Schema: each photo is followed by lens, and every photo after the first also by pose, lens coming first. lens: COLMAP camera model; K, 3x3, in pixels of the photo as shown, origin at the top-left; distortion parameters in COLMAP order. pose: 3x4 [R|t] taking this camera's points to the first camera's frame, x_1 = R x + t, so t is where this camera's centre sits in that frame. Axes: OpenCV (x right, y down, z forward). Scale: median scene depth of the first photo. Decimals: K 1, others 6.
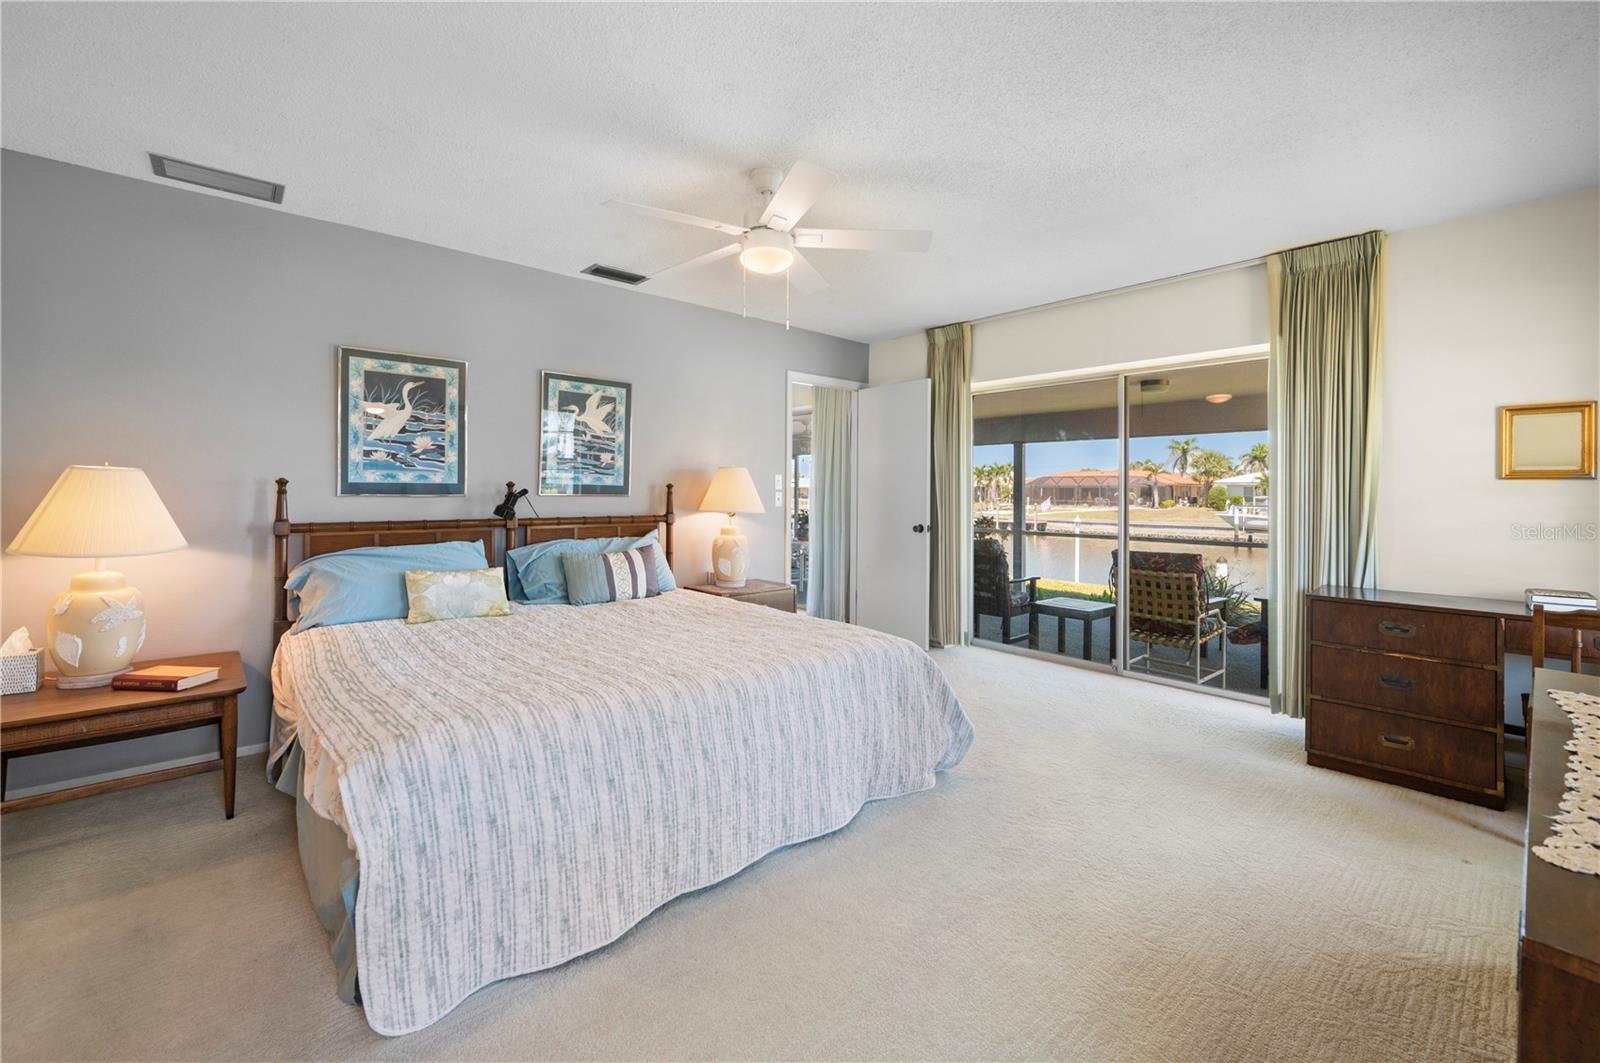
lens RADIAL K [[634.6, 0, 813.5], [0, 634.6, 495.1], [0, 0, 1]] dist [-0.010087, 0.000196]
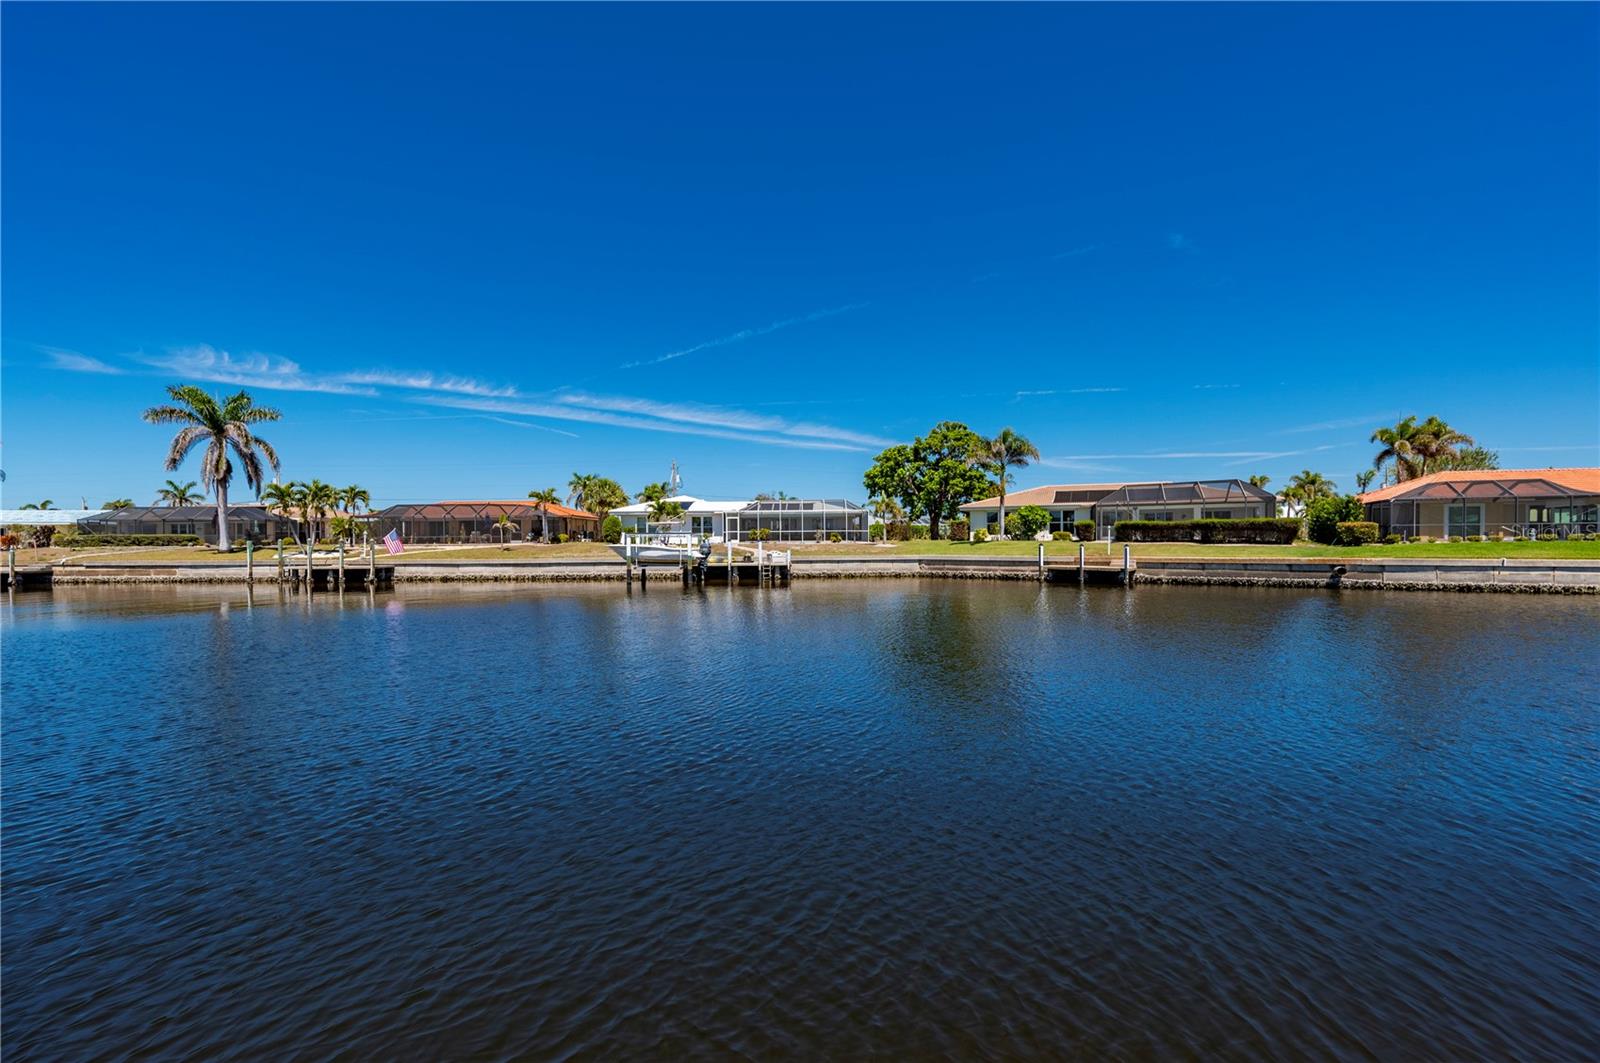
lens RADIAL K [[634.6, 0, 784.3], [0, 634.6, 546.9], [0, 0, 1]] dist [-0.010087, 0.000196]
pose [[0.683910, -0.022826, 0.729209, 0.149542], [0.018960, 0.999729, 0.013512, 0.019027], [-0.729320, 0.004585, 0.684158, 0.208022]]
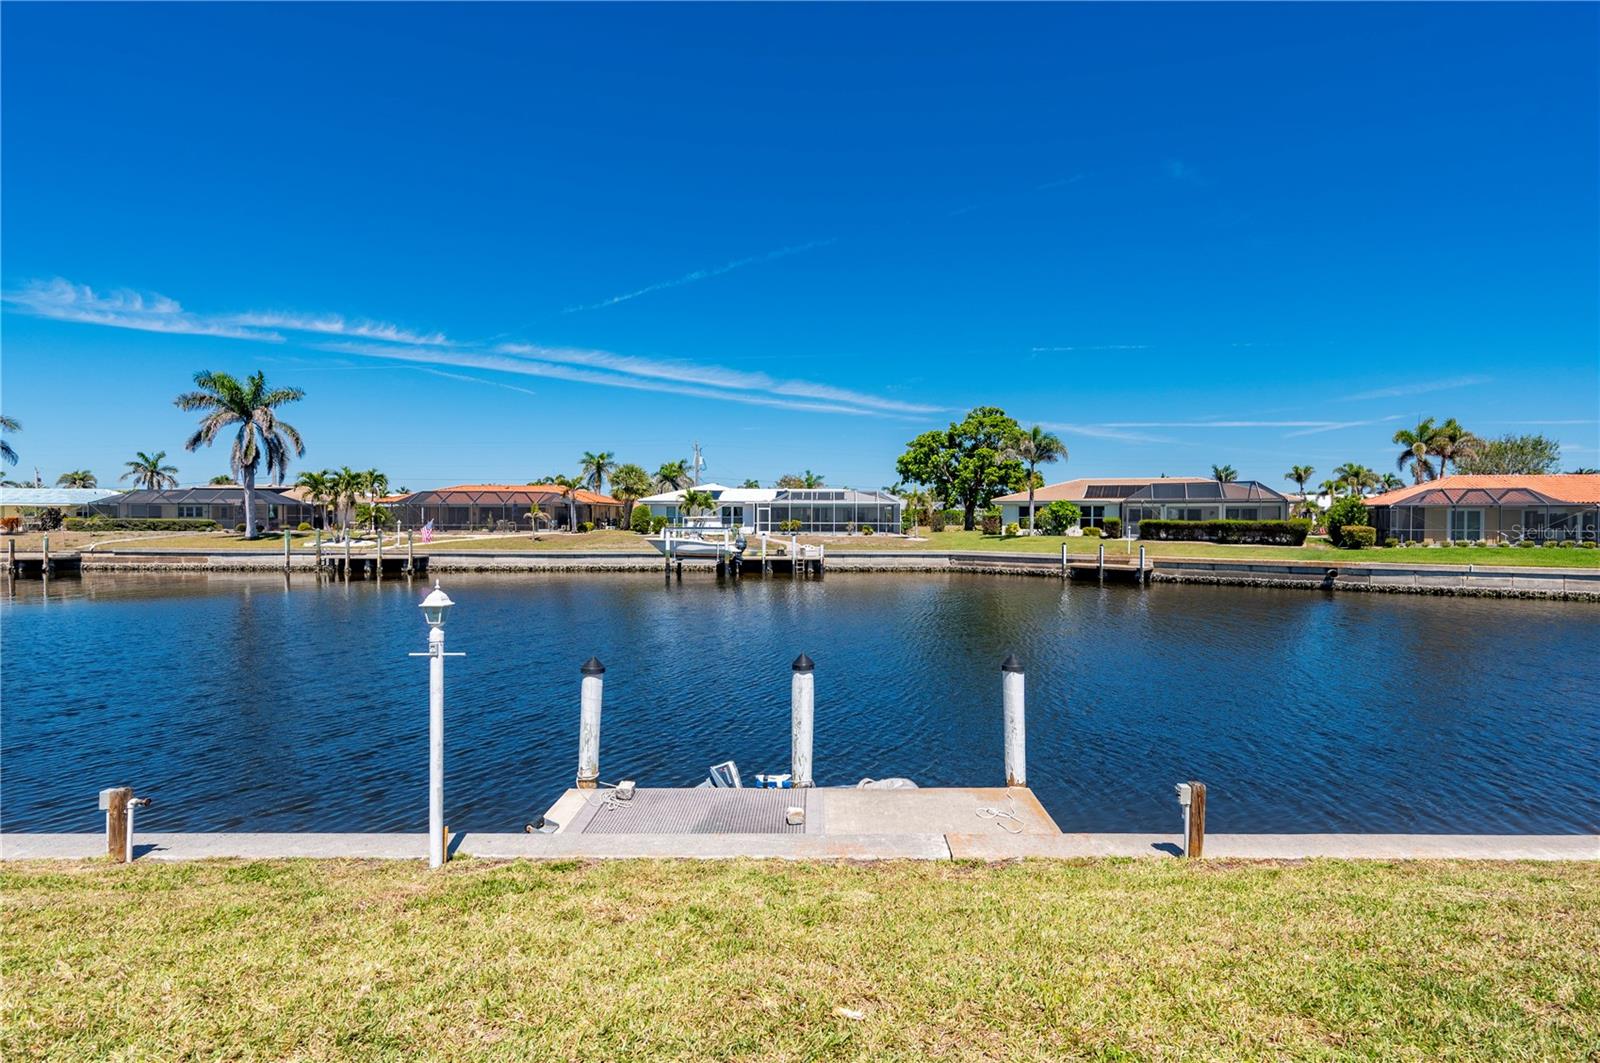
lens RADIAL K [[726.2, 0, 825.9], [0, 726.2, 526.5], [0, 0, 1]] dist [-0.012560, 0.003706]
pose [[0.663071, -0.016429, 0.748376, 0.061114], [0.006102, 0.999845, 0.016542, -0.000326], [-0.748531, -0.006402, 0.663068, 0.143073]]
